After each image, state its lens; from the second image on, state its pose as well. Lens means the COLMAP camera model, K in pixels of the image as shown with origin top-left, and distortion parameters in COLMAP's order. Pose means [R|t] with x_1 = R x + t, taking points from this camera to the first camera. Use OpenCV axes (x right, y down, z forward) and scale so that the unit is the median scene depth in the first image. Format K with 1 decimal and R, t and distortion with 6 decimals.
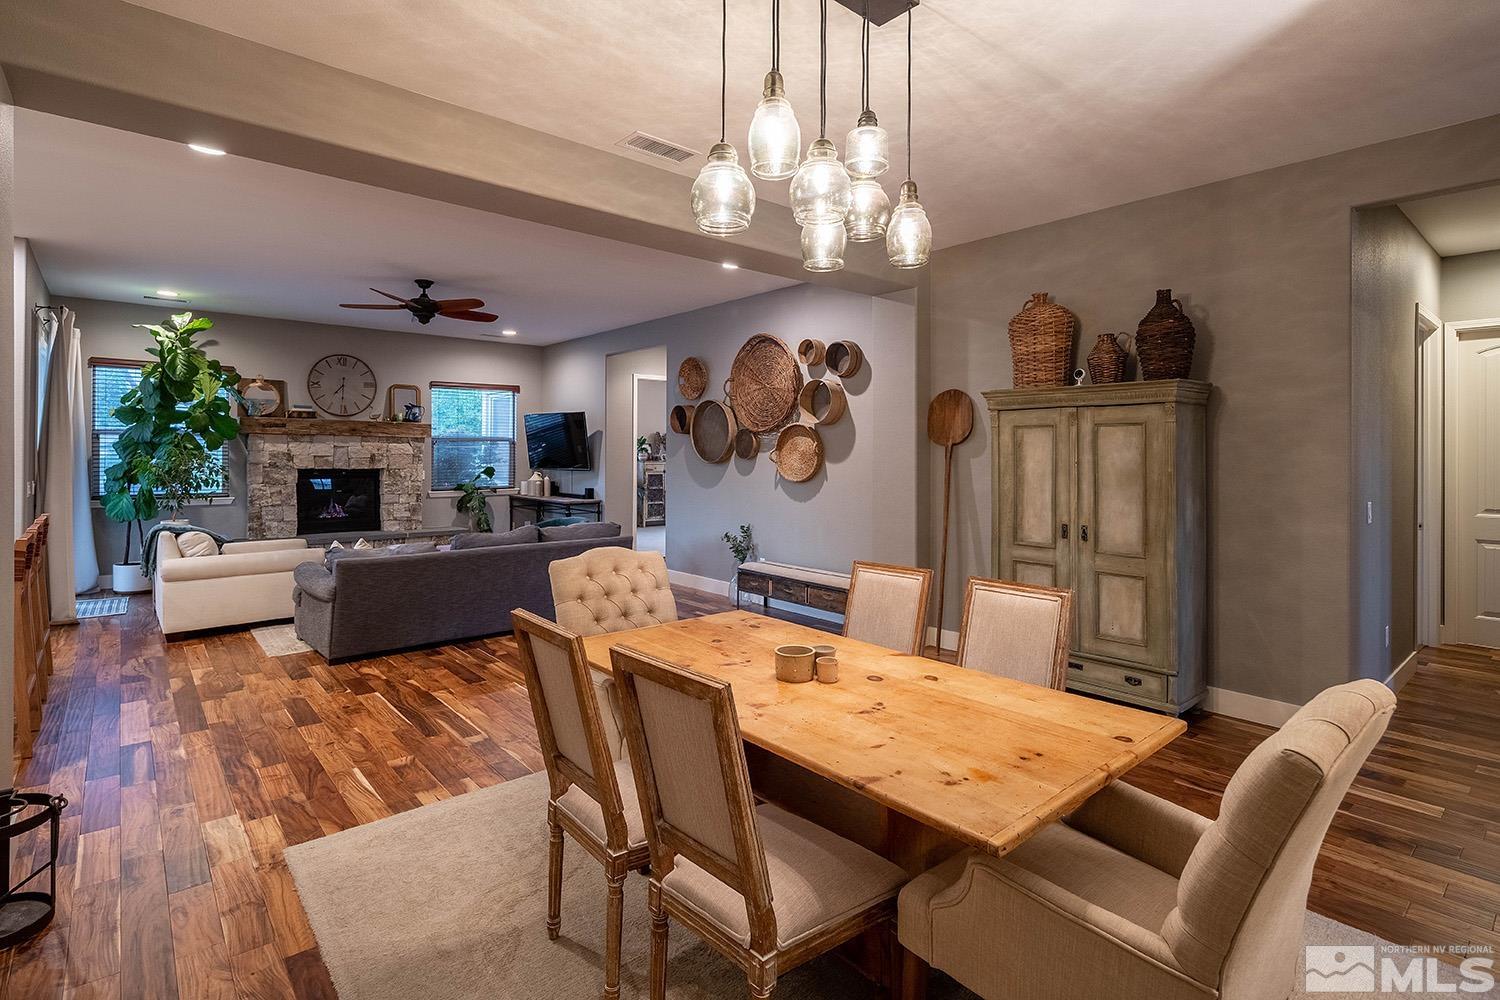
lens RADIAL K [[725.4, 0, 751.0], [0, 725.4, 450.7], [0, 0, 1]] dist [-0.001295, -0.004534]
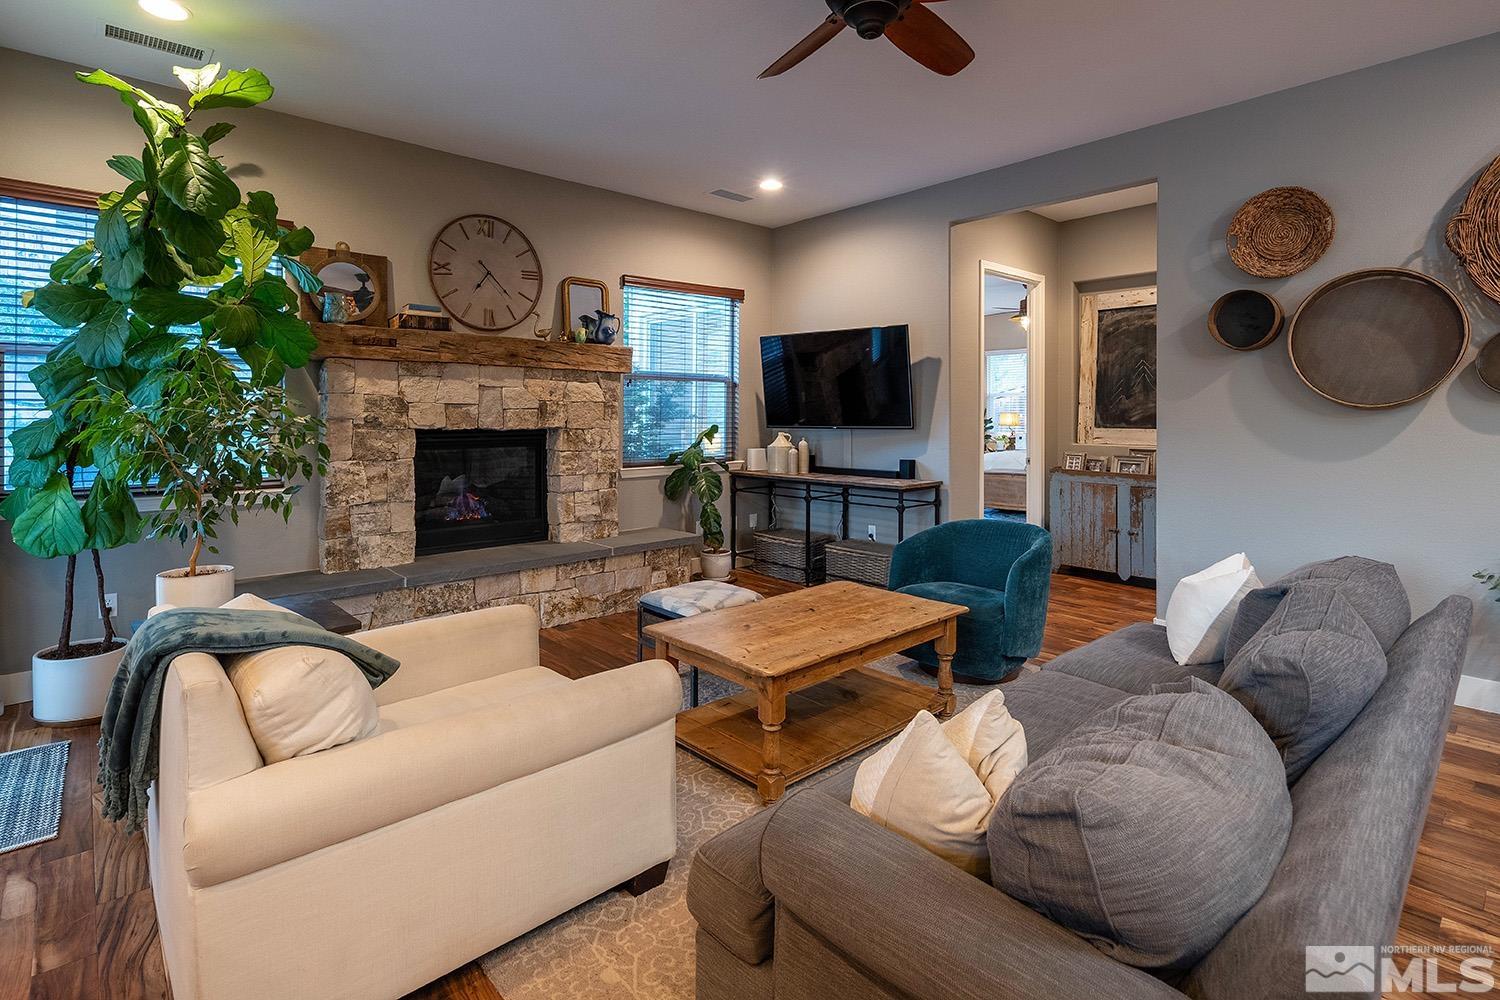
lens RADIAL K [[730.1, 0, 754.6], [0, 730.1, 408.8], [0, 0, 1]] dist [-0.000016, -0.002181]
pose [[0.999472, -0.006831, 0.031759, -0.426975], [0.006952, 0.999969, -0.003708, 0.015008], [-0.031733, 0.003927, 0.999489, 0.506115]]
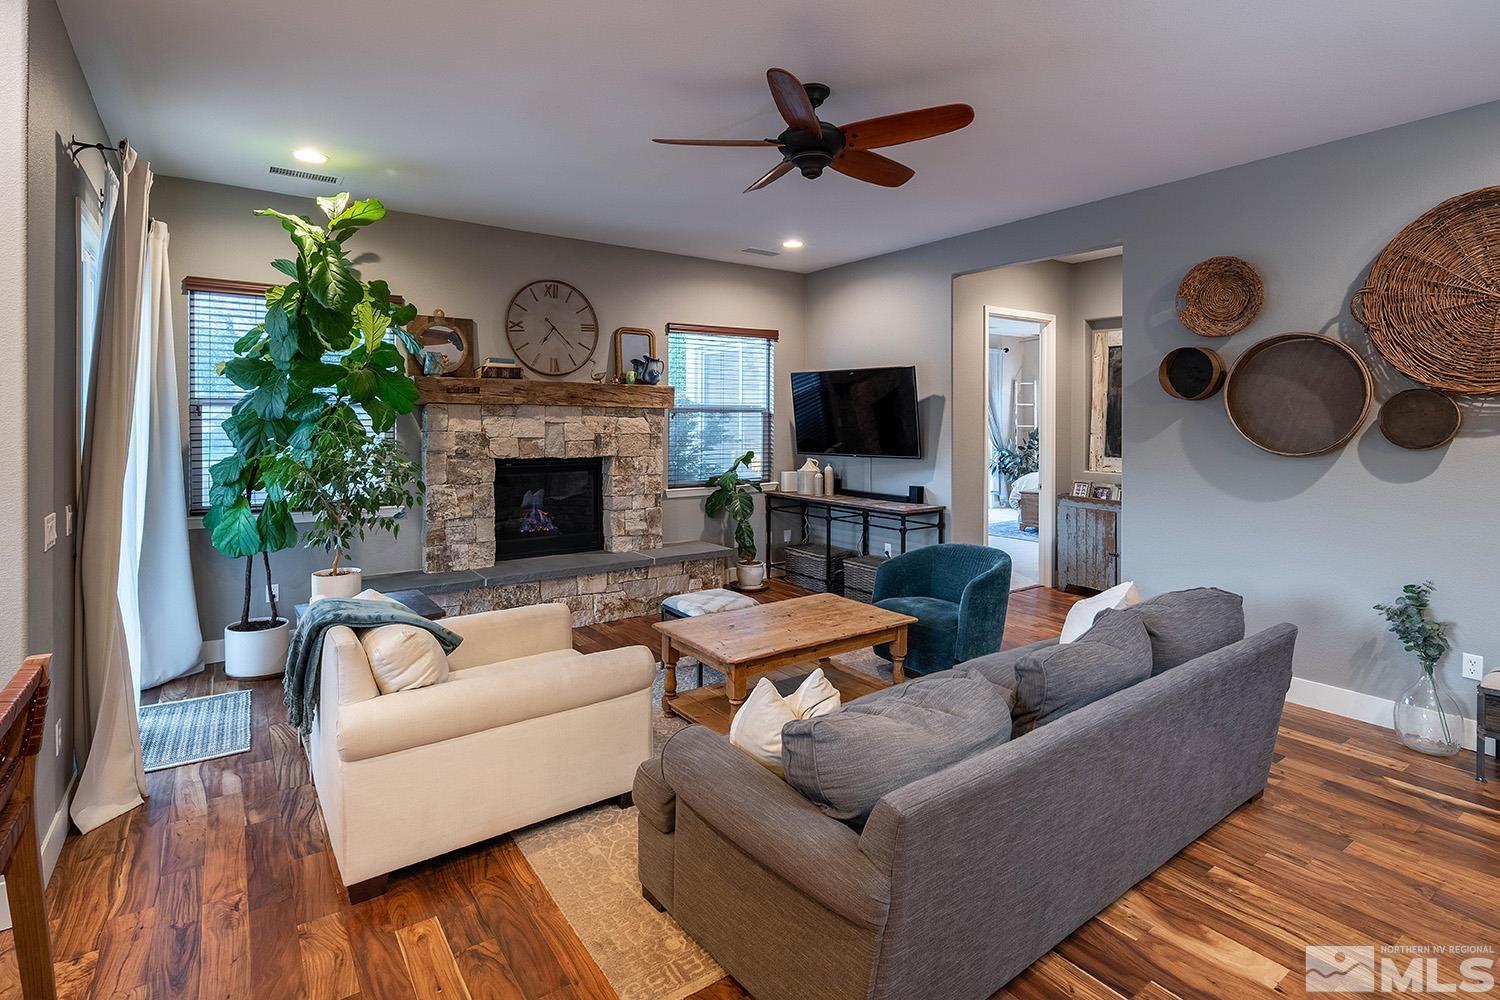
lens RADIAL K [[728.4, 0, 746.8], [0, 728.4, 424.5], [0, 0, 1]] dist [-0.000292, -0.000426]
pose [[0.995385, -0.003204, -0.095913, -0.366667], [0.004036, 0.999956, 0.008481, -0.010087], [0.095881, -0.008829, 0.995354, 0.411874]]
